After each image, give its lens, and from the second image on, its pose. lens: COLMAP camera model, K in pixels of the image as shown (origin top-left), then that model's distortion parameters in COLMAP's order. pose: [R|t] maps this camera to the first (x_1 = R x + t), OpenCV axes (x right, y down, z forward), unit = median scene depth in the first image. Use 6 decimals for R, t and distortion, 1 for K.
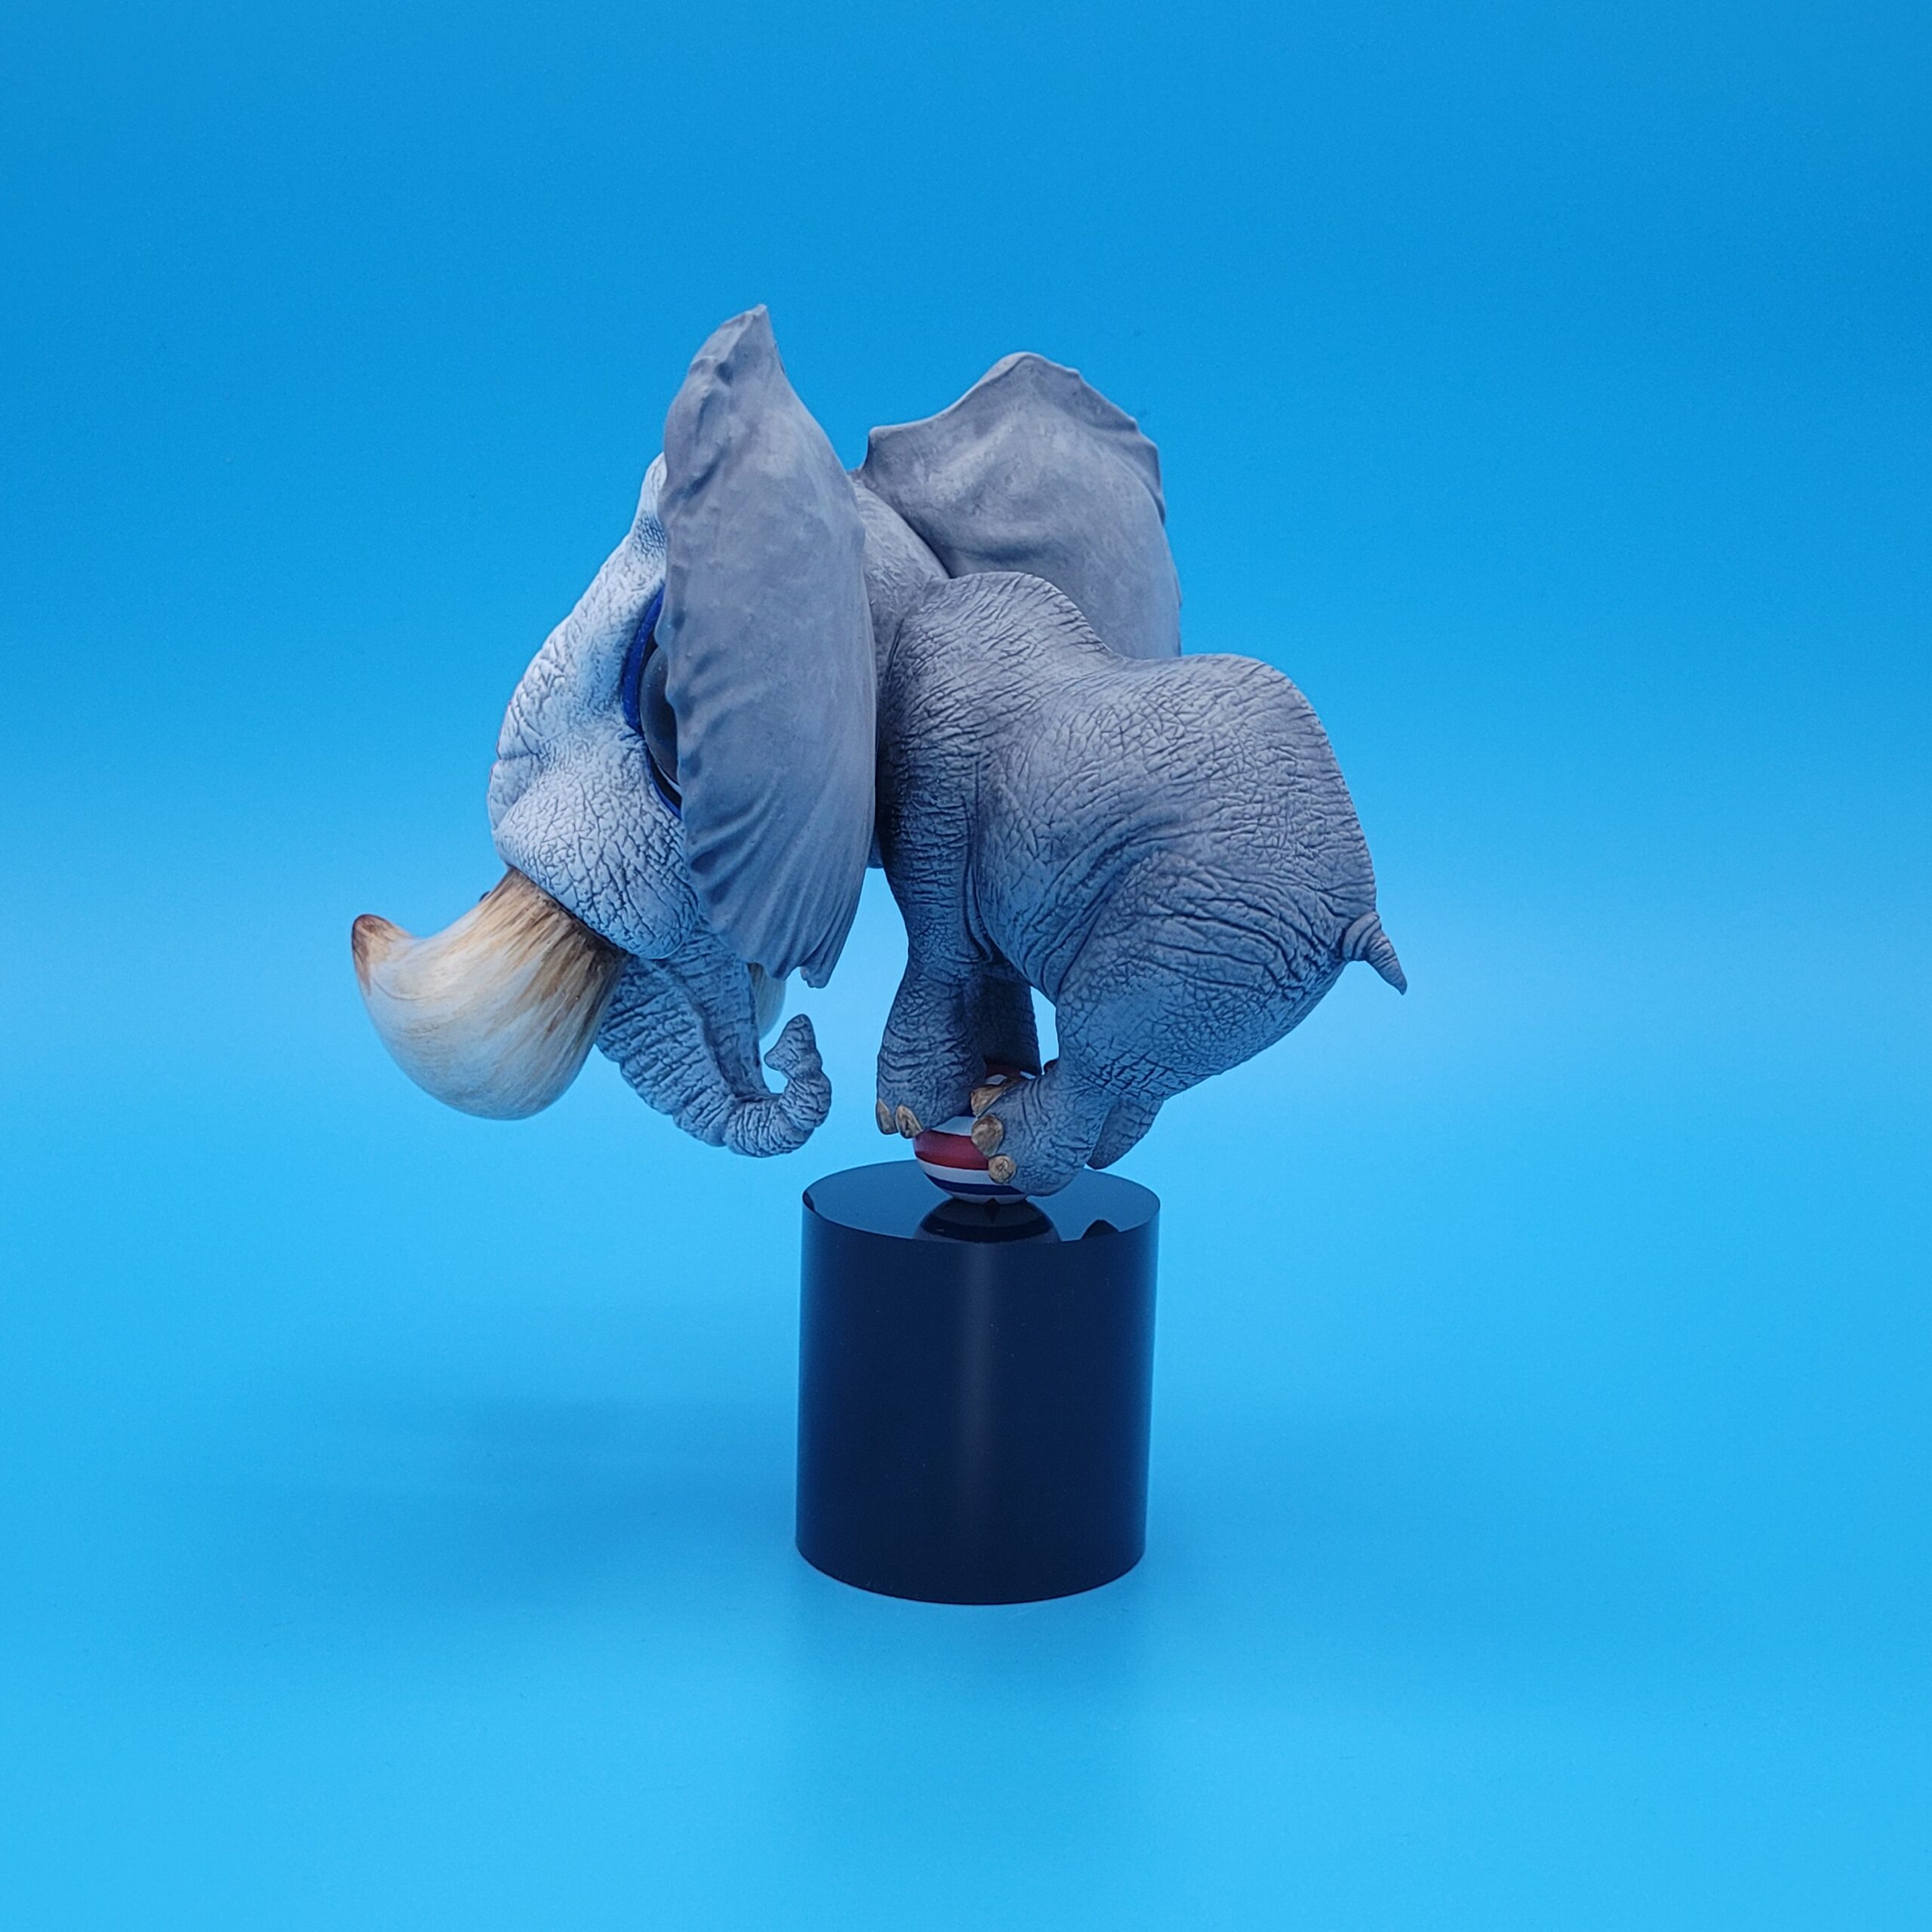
lens RADIAL K [[2582.6, 0, 979.7], [0, 2582.6, 986.8], [0, 0, 1]] dist [0.030797, 0.000000]
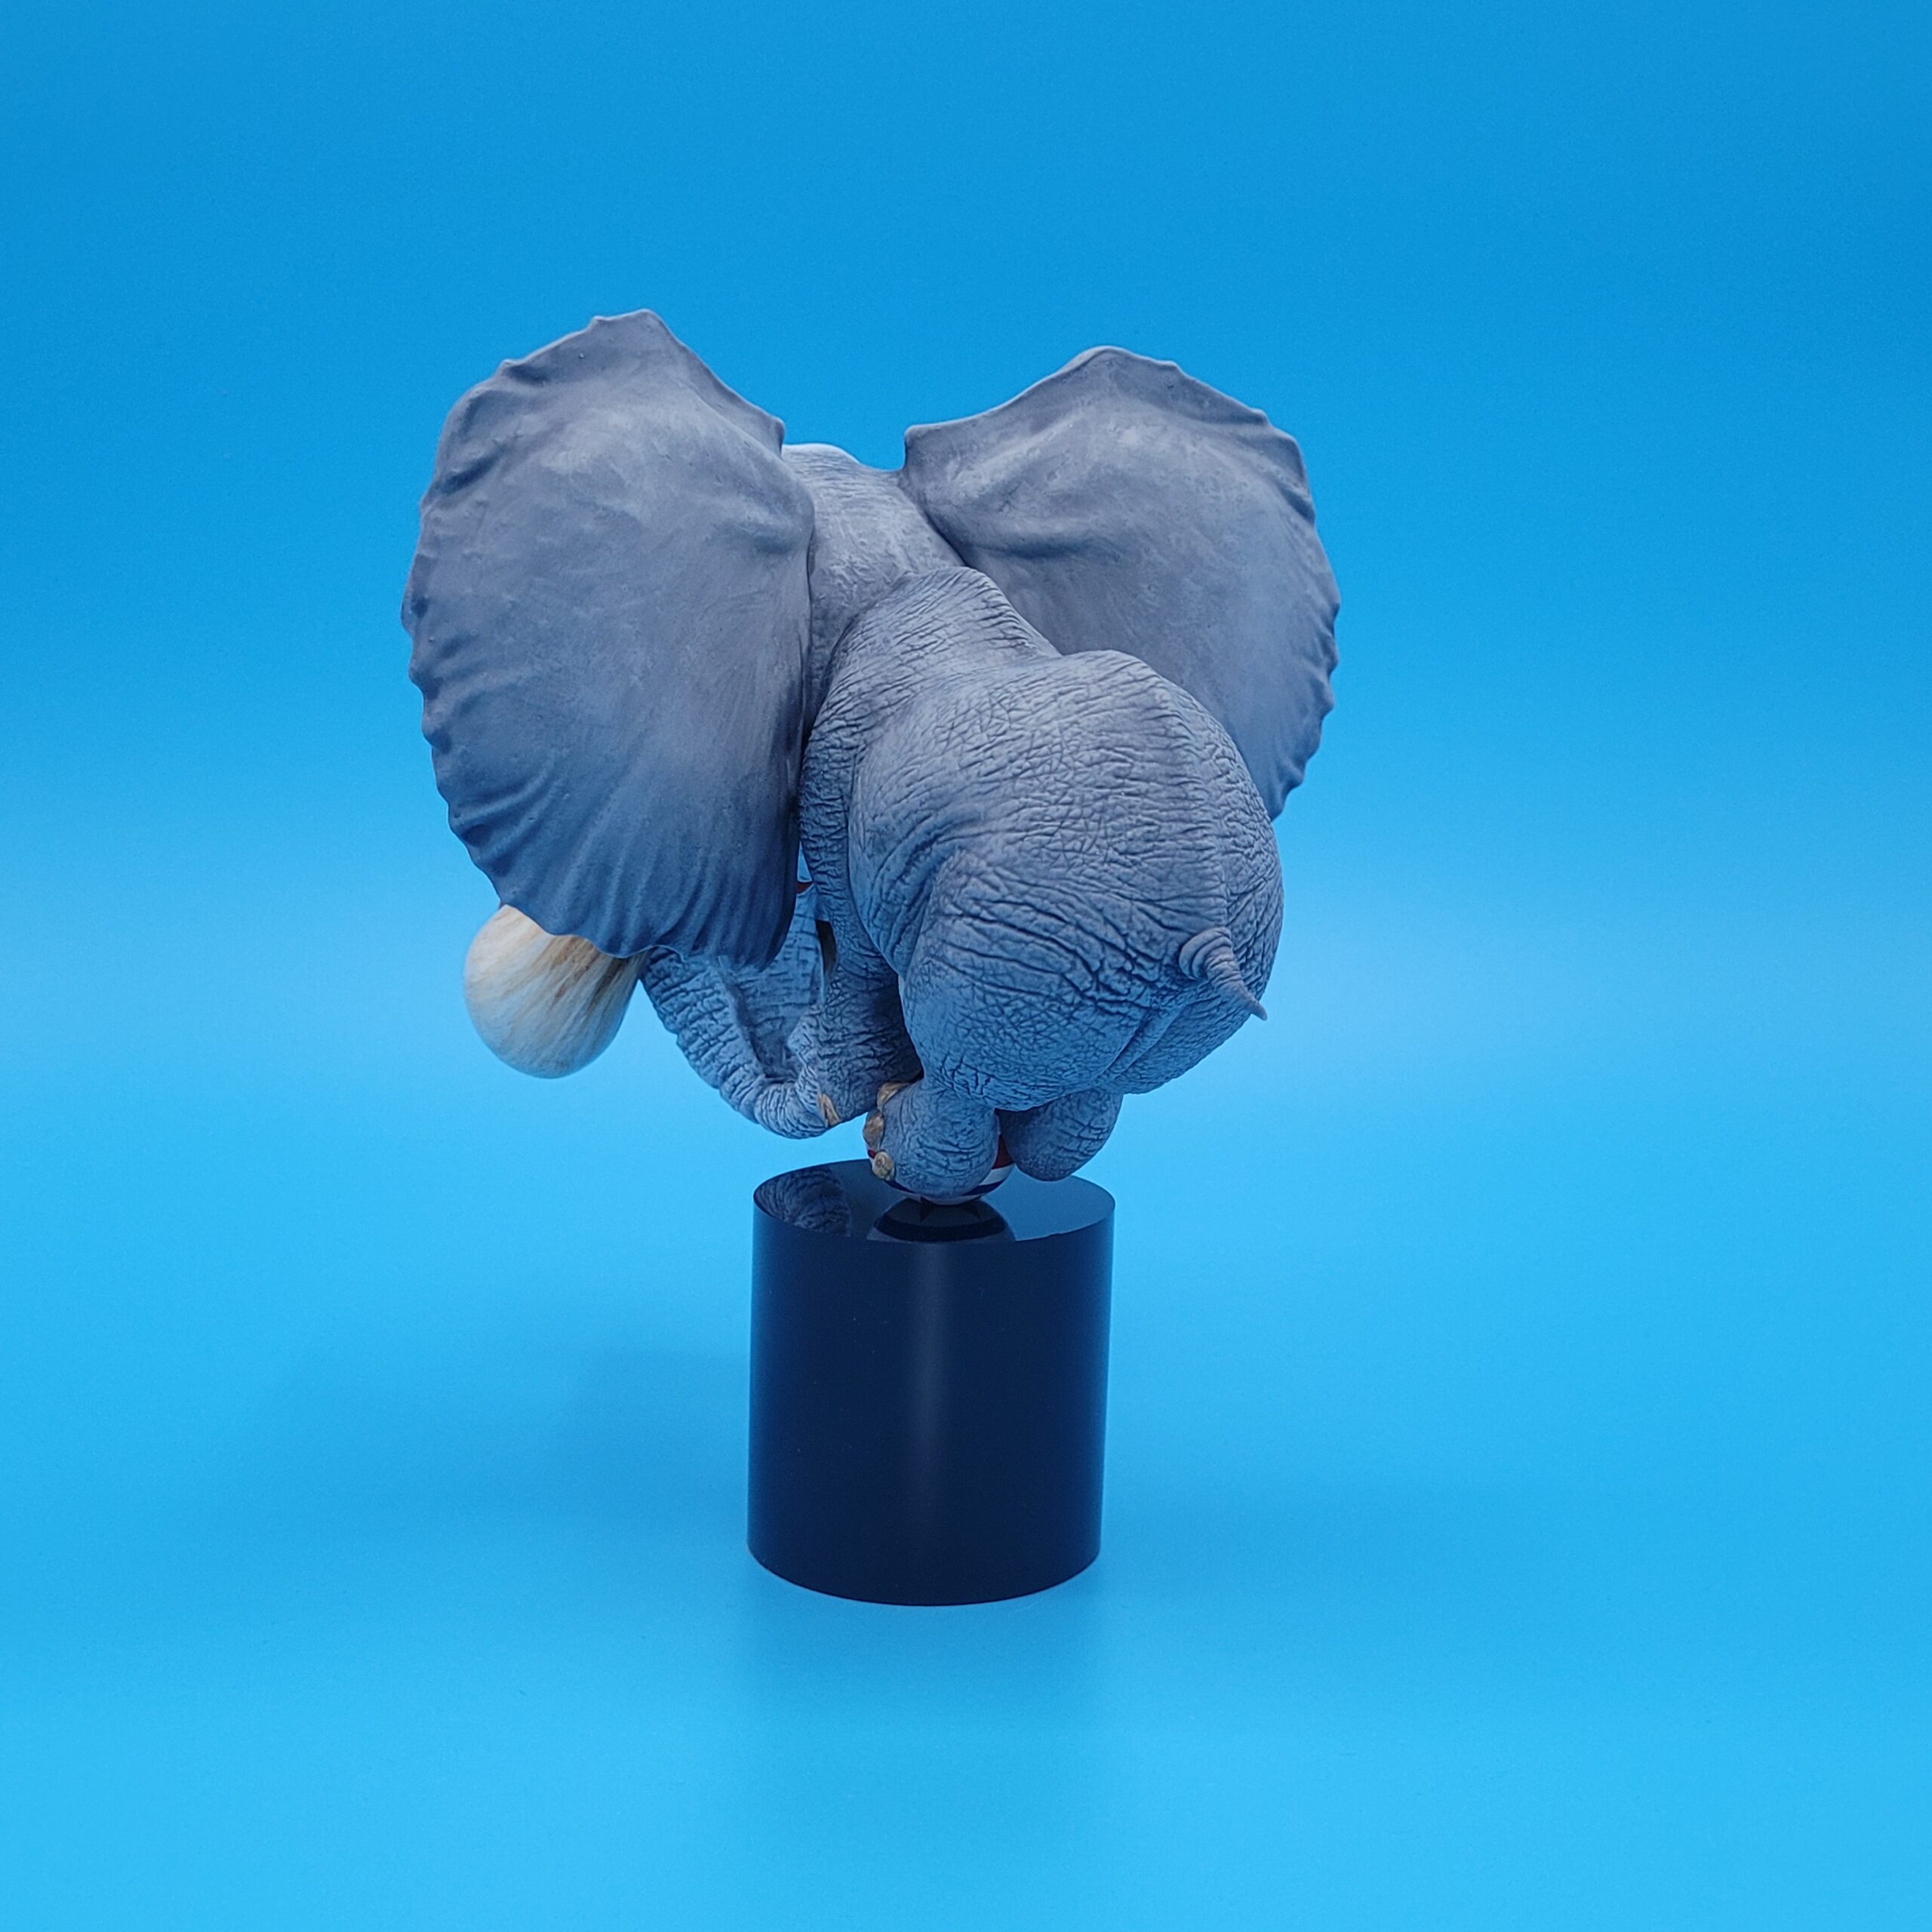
lens RADIAL K [[2582.6, 0, 978.6], [0, 2582.6, 977.1], [0, 0, 1]] dist [0.030797, 0.000000]
pose [[0.892878, 0.067614, -0.445193, 0.507522], [-0.073591, 0.997281, 0.003870, -0.008739], [0.444244, 0.029307, 0.895426, 0.129732]]
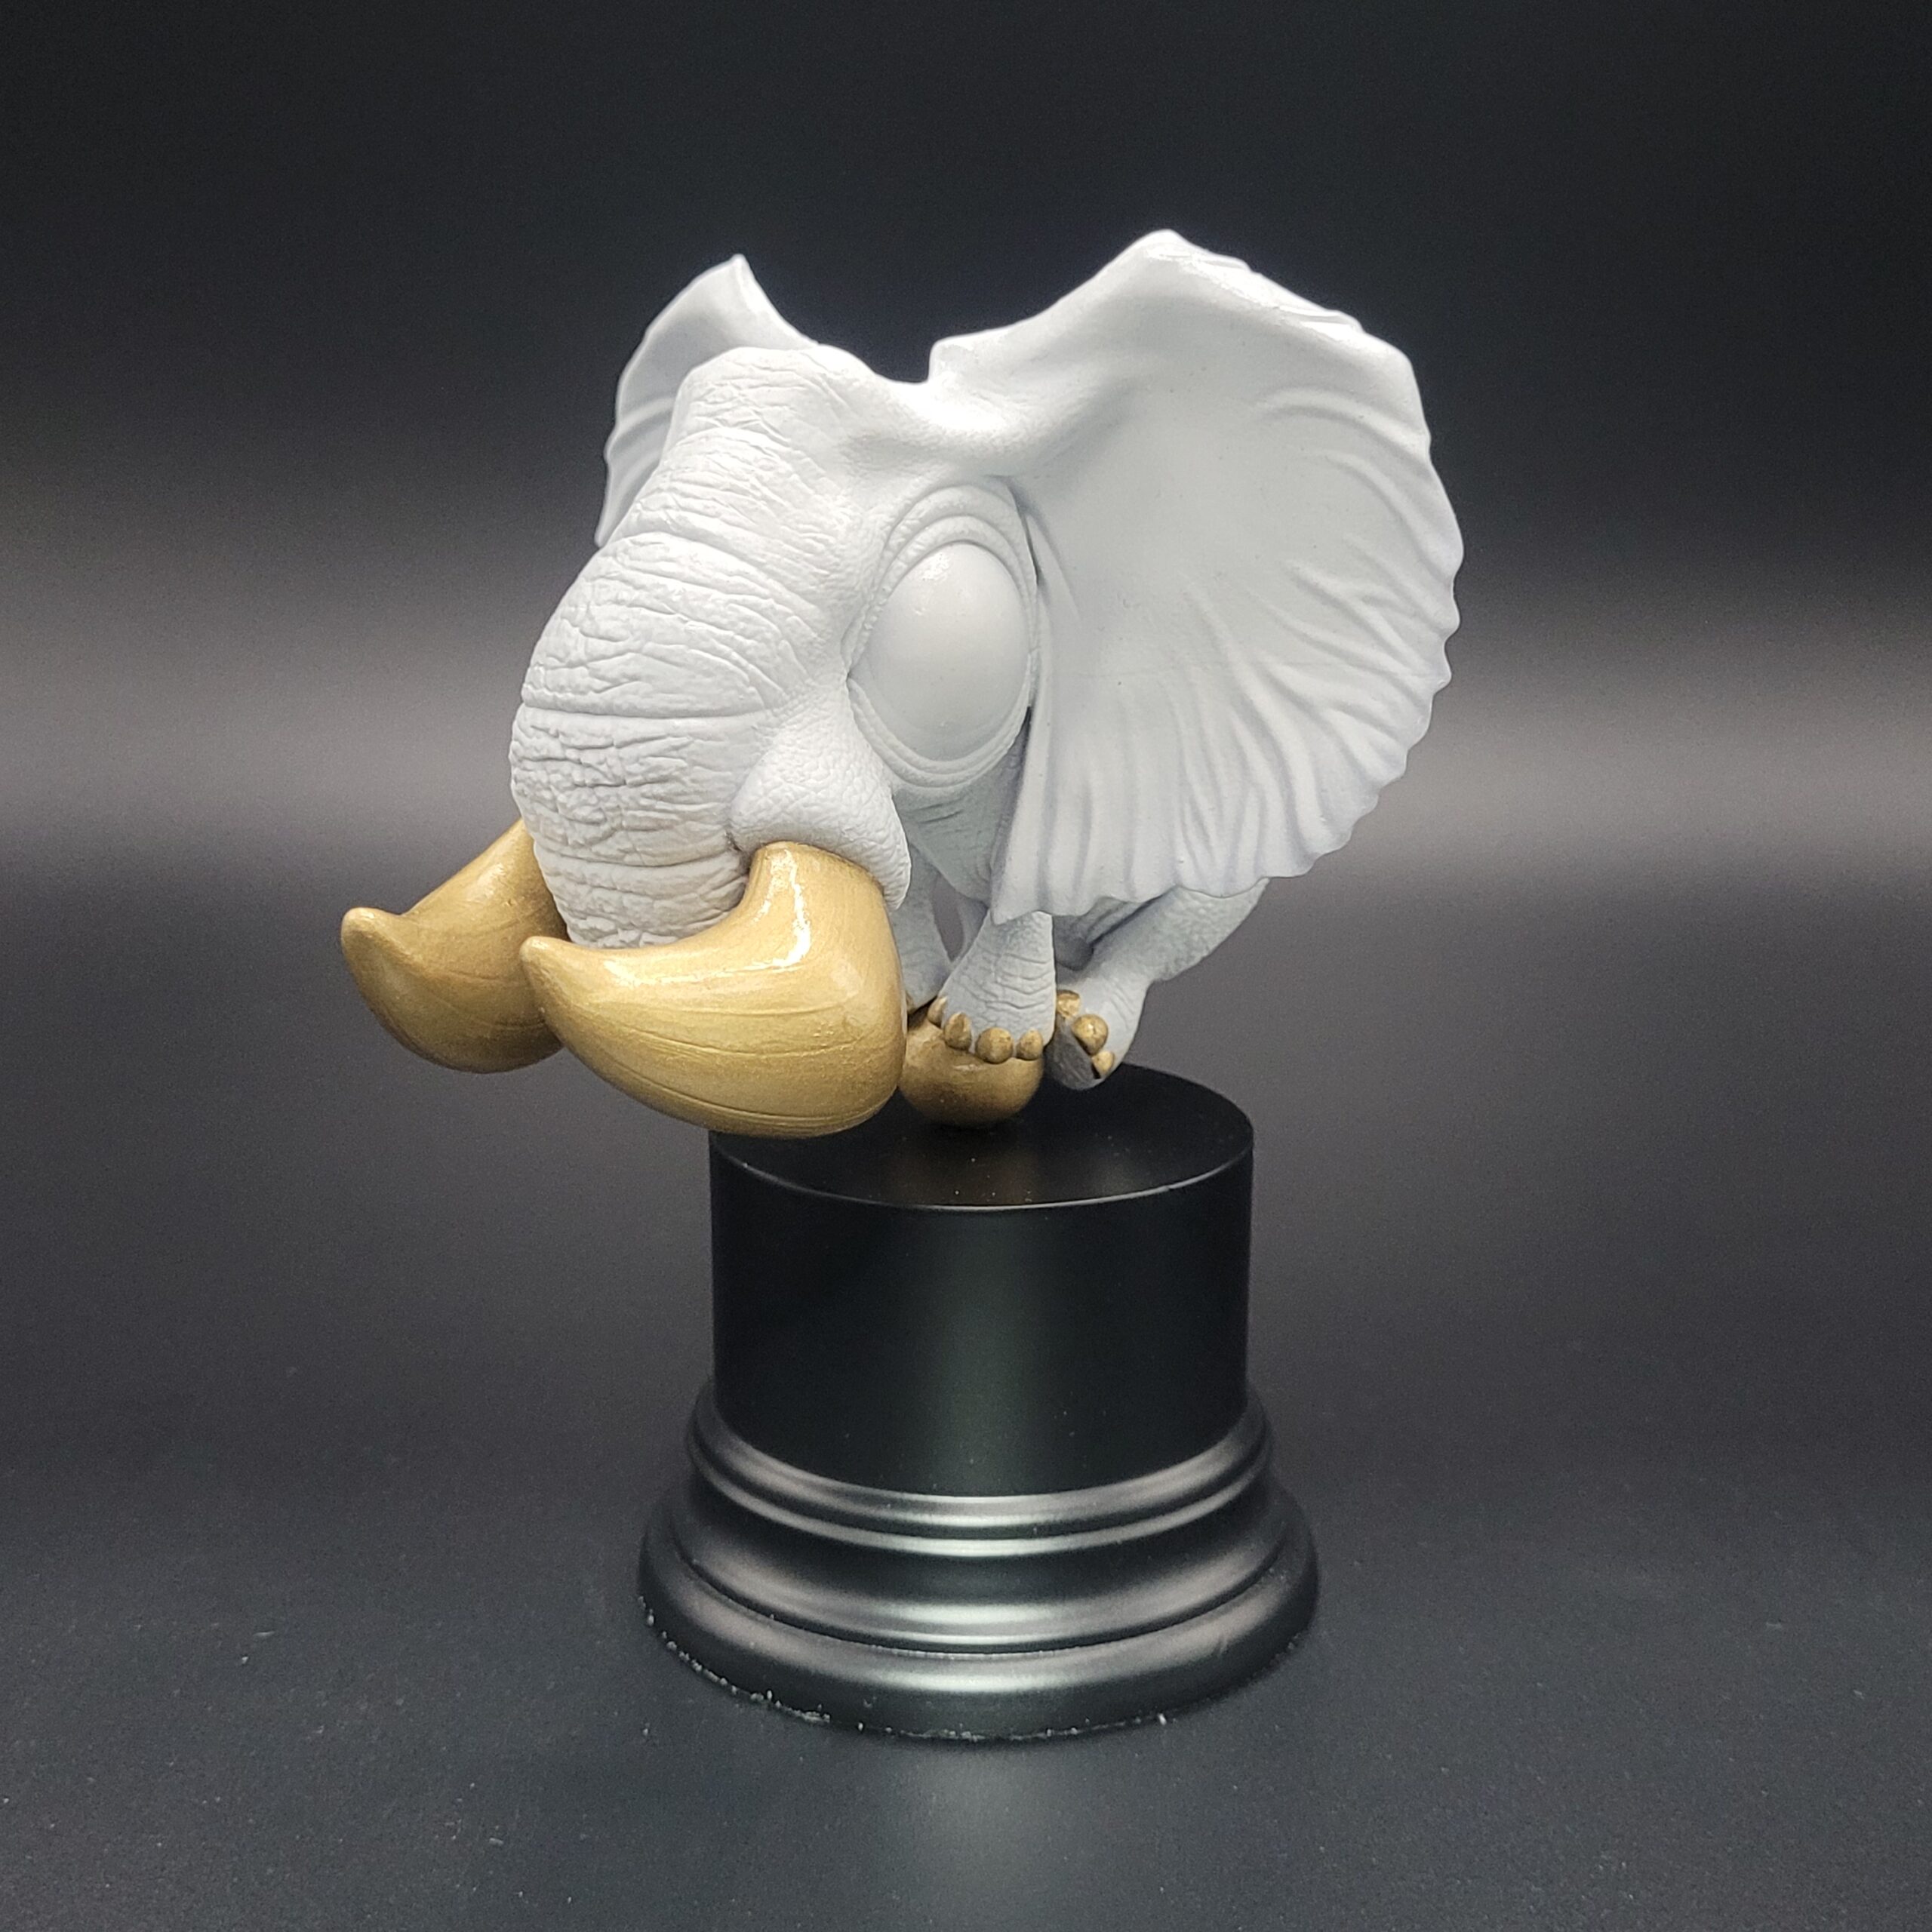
lens RADIAL K [[2955.9, 0, 973.9], [0, 2955.9, 965.2], [0, 0, 1]] dist [0.032761, 0.000000]
pose [[0.268543, -0.140720, 0.952934, -1.235294], [0.121173, 0.986348, 0.111507, -0.120294], [-0.955616, 0.085526, 0.281929, 0.748926]]
